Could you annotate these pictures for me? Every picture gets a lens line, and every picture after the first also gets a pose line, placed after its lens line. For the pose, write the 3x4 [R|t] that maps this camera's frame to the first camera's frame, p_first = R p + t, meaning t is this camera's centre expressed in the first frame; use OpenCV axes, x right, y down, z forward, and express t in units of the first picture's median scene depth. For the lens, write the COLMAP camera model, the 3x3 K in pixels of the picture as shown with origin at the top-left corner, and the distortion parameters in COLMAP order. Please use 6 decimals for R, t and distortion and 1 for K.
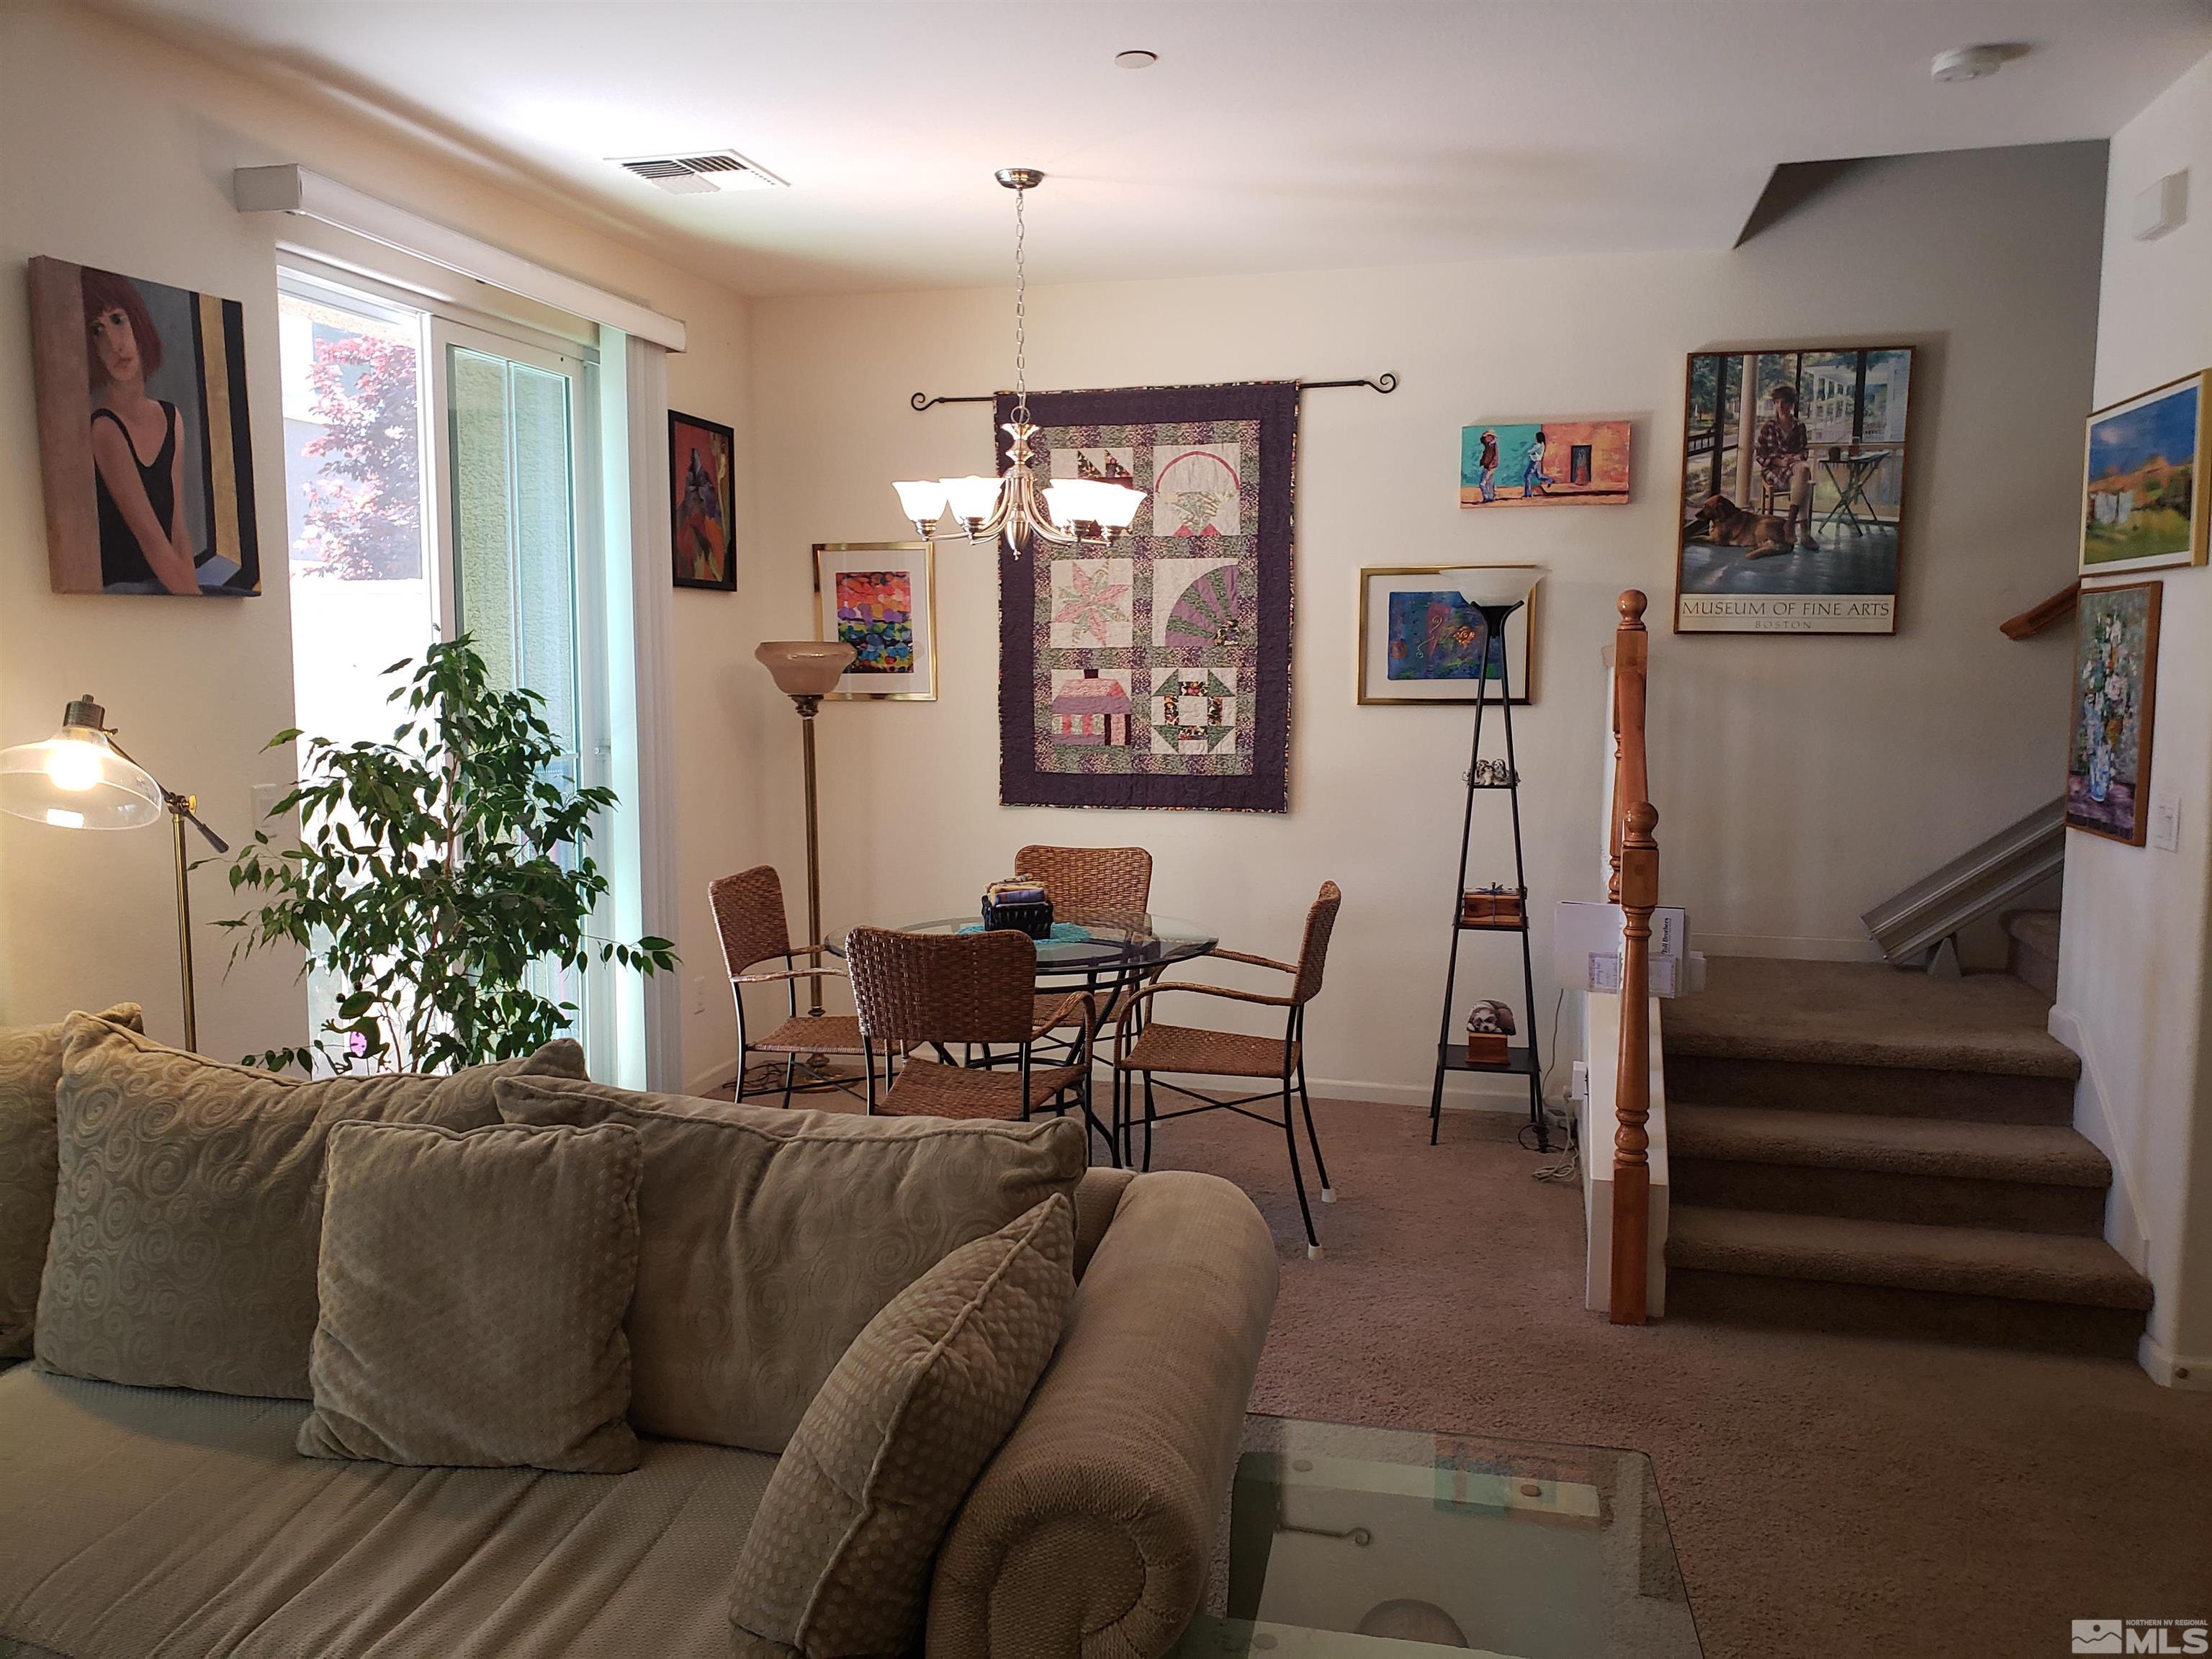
lens RADIAL K [[1715.7, 0, 1097.6], [0, 1715.7, 825.2], [0, 0, 1]] dist [0.035989, -0.033737]
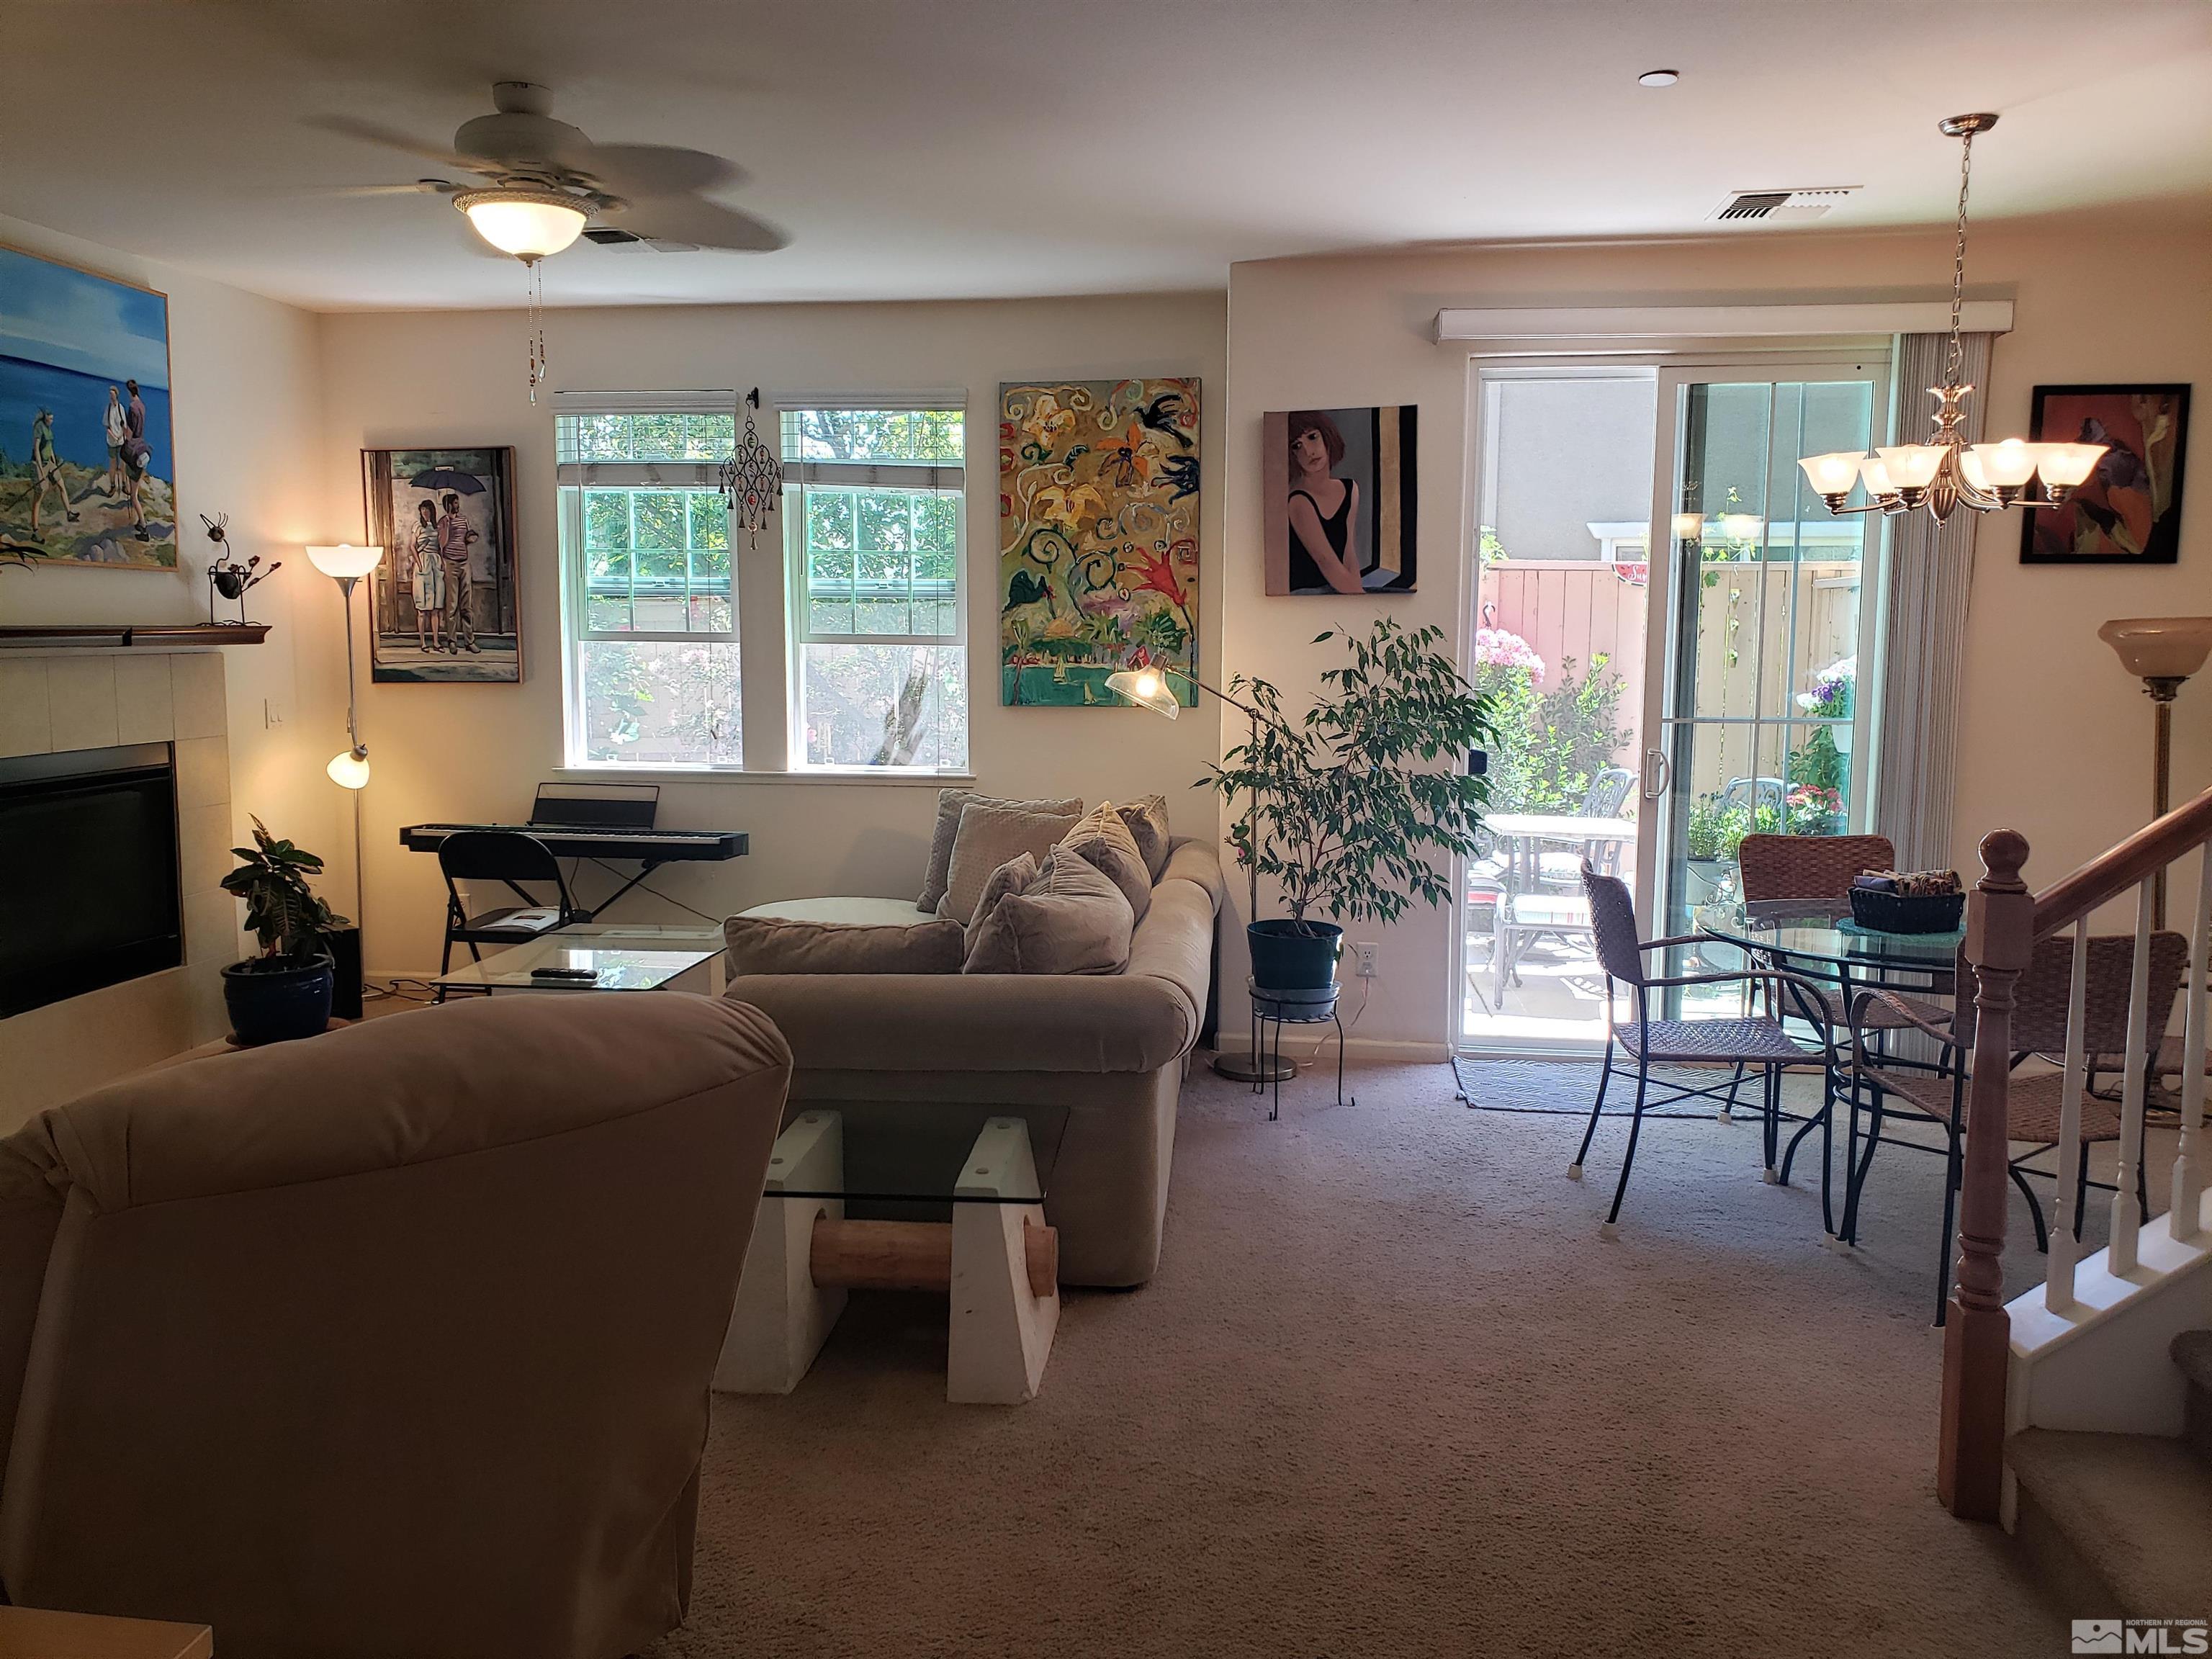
lens RADIAL K [[1715.7, 0, 1121.0], [0, 1715.7, 824.8], [0, 0, 1]] dist [0.035989, -0.033737]
pose [[0.143891, 0.112012, -0.983234, 1.088230], [-0.104353, 0.989751, 0.097483, -0.050488], [0.984076, 0.088576, 0.154105, 0.543025]]
